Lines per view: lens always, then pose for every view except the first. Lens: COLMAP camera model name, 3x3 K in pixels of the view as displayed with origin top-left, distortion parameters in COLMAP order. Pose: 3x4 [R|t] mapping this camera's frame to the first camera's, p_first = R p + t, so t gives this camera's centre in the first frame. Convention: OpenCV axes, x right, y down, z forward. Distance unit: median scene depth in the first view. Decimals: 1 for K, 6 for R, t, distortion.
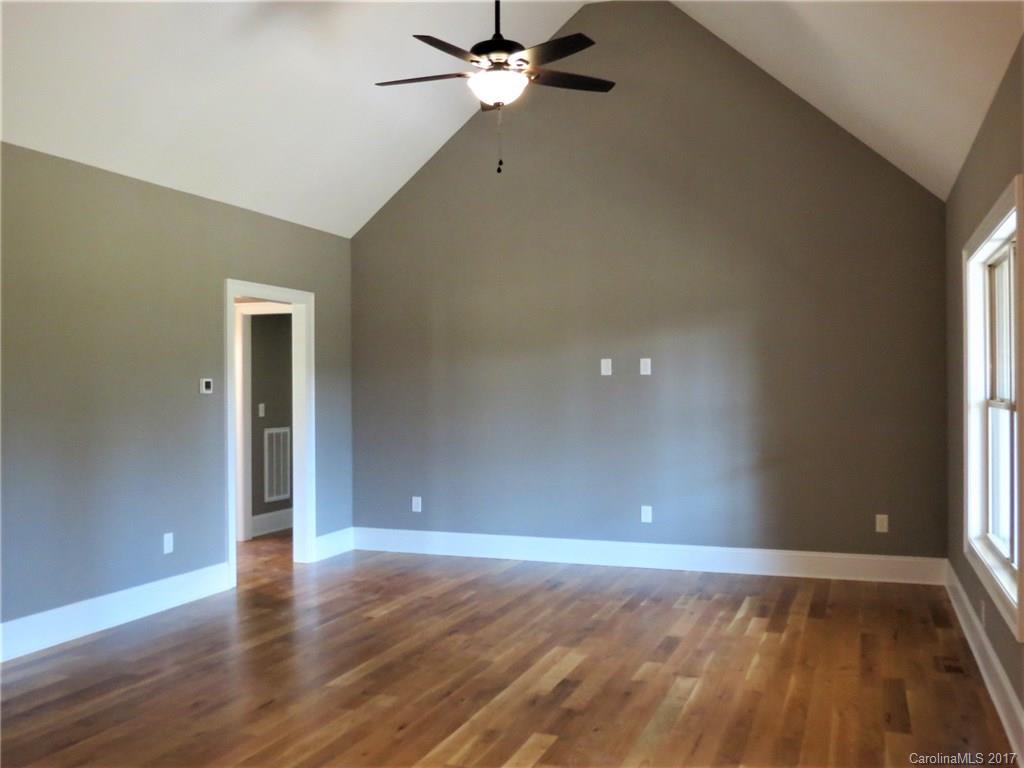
lens RADIAL K [[960.3, 0, 509.6], [0, 960.3, 383.4], [0, 0, 1]] dist [-0.032628, 0.000000]
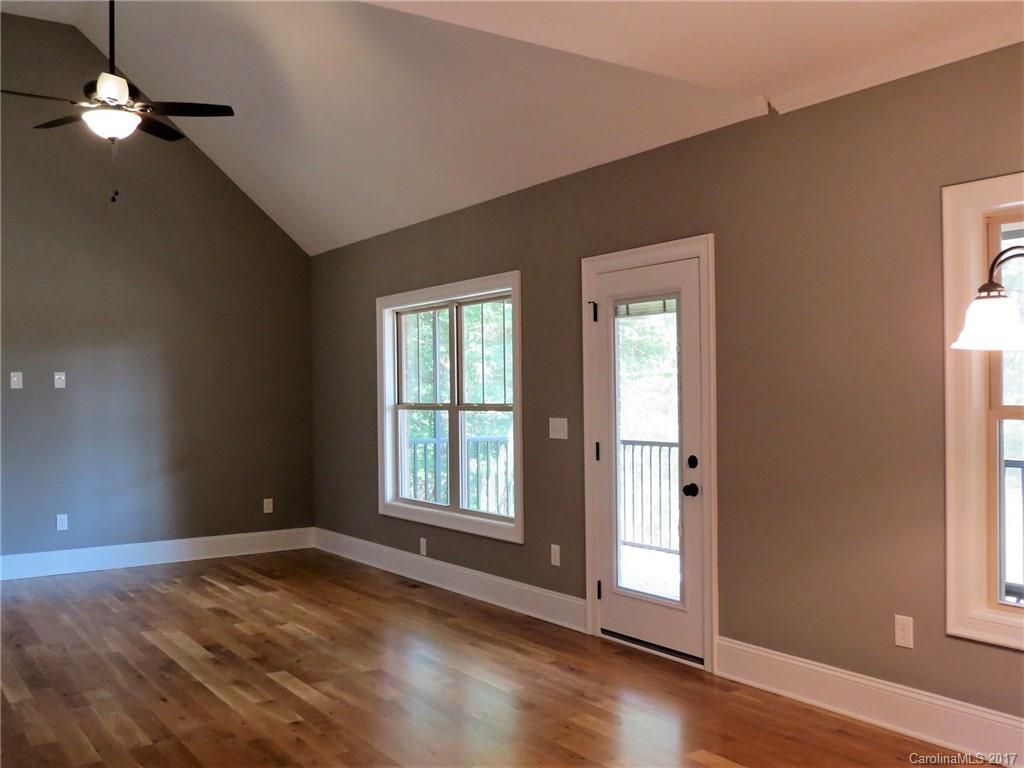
lens RADIAL K [[960.3, 0, 510.9], [0, 960.3, 383.0], [0, 0, 1]] dist [-0.032628, 0.000000]
pose [[0.578278, 0.003654, 0.815831, -0.704155], [0.008427, 0.999910, -0.010452, 0.001085], [-0.815796, 0.012919, 0.578195, 0.009747]]
